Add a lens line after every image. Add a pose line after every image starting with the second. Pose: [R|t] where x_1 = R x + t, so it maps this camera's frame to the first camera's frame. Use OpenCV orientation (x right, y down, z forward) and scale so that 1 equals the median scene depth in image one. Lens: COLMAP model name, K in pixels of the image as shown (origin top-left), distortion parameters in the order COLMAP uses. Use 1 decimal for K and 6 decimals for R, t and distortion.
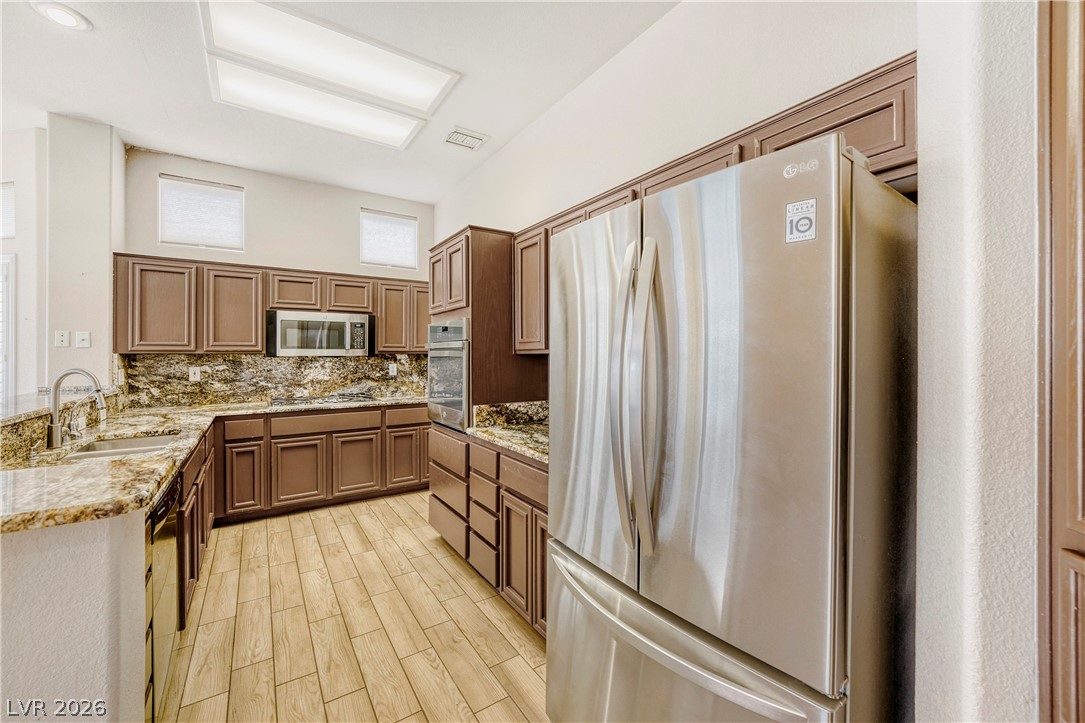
lens RADIAL K [[429.4, 0, 540.6], [0, 429.4, 352.8], [0, 0, 1]] dist [-0.011766, 0.002068]
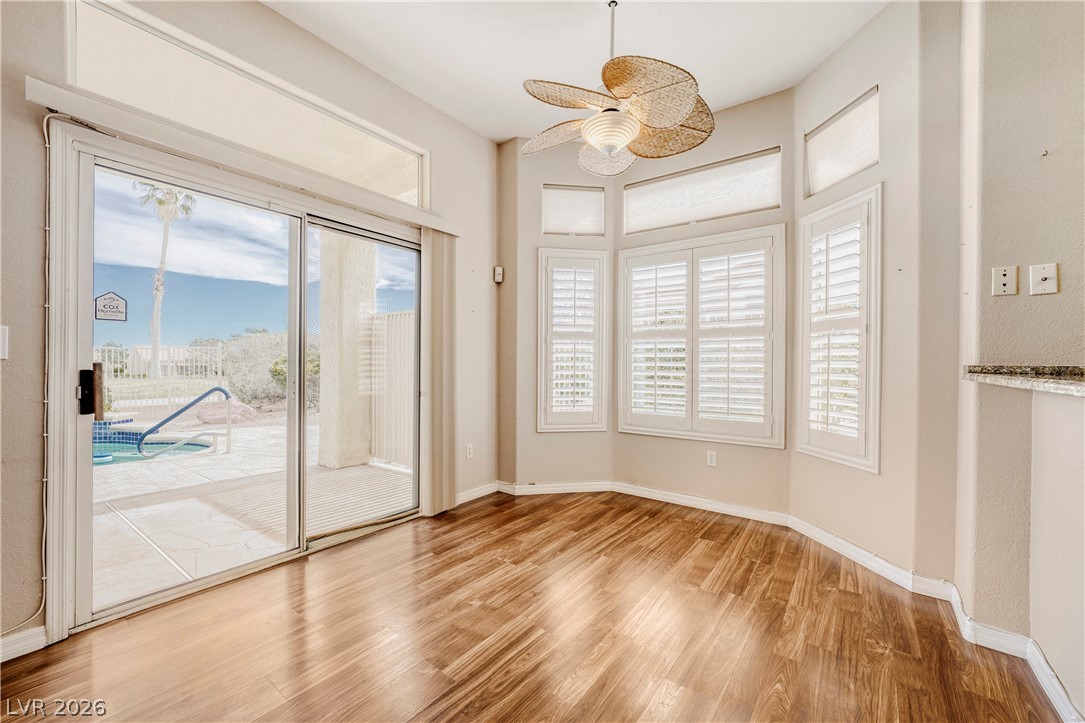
lens RADIAL K [[429.4, 0, 542.8], [0, 429.4, 363.8], [0, 0, 1]] dist [-0.011766, 0.002068]
pose [[0.338016, 0.002718, -0.941137, -0.752689], [-0.004077, 0.999991, 0.001424, 0.073393], [0.941132, 0.003356, 0.338024, 0.224247]]
